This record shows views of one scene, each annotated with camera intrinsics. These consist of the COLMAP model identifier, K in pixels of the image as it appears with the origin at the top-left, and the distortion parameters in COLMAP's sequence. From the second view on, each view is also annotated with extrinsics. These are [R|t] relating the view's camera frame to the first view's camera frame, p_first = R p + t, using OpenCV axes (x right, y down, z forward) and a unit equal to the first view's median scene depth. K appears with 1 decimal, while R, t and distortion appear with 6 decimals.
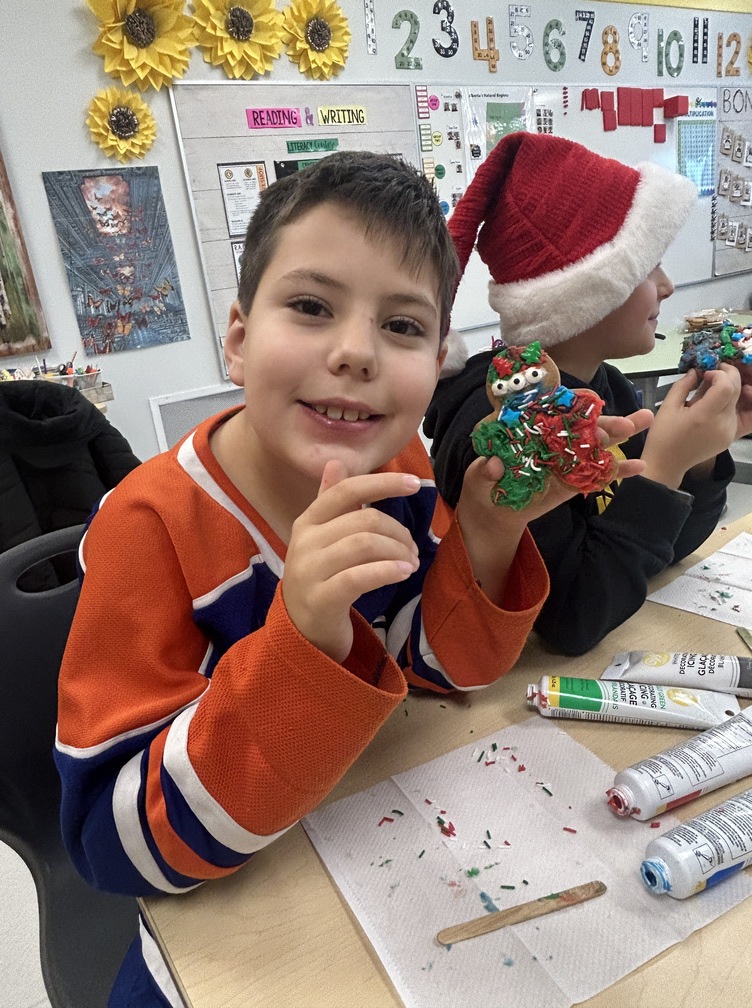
lens RADIAL K [[732.2, 0, 385.3], [0, 732.2, 501.9], [0, 0, 1]] dist [-0.007801, 0.001155]
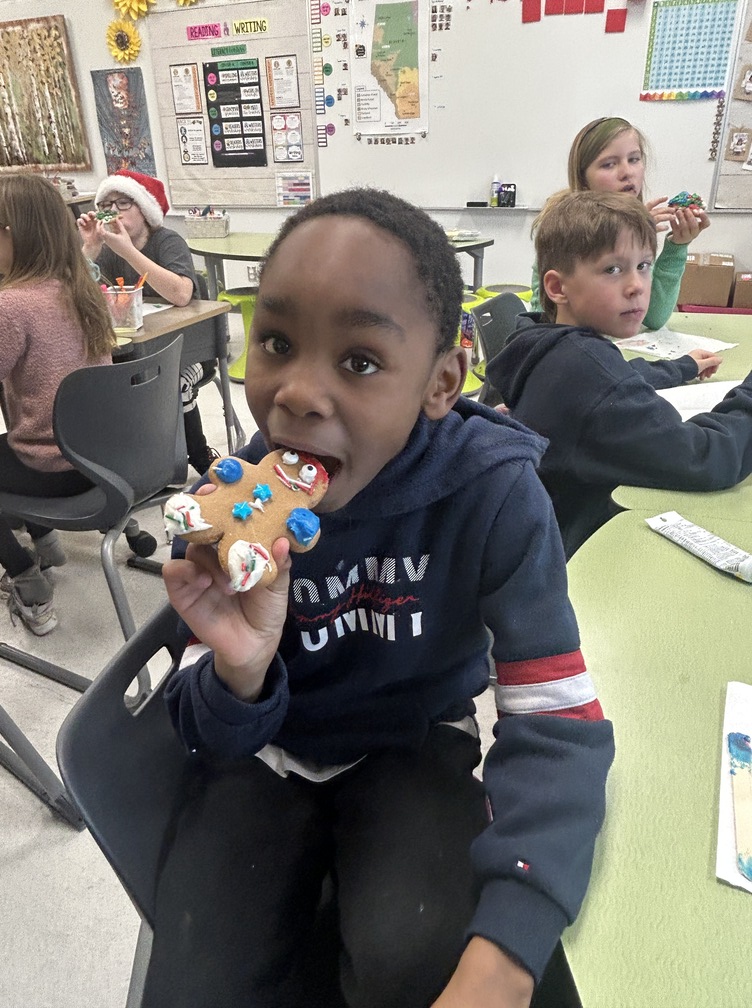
lens RADIAL K [[732.2, 0, 385.3], [0, 732.2, 501.9], [0, 0, 1]] dist [-0.007801, 0.001155]
pose [[0.556215, 0.451005, -0.698011, 1.494260], [-0.316439, 0.891593, 0.323927, -0.266797], [0.768434, 0.040705, 0.638633, 0.370698]]
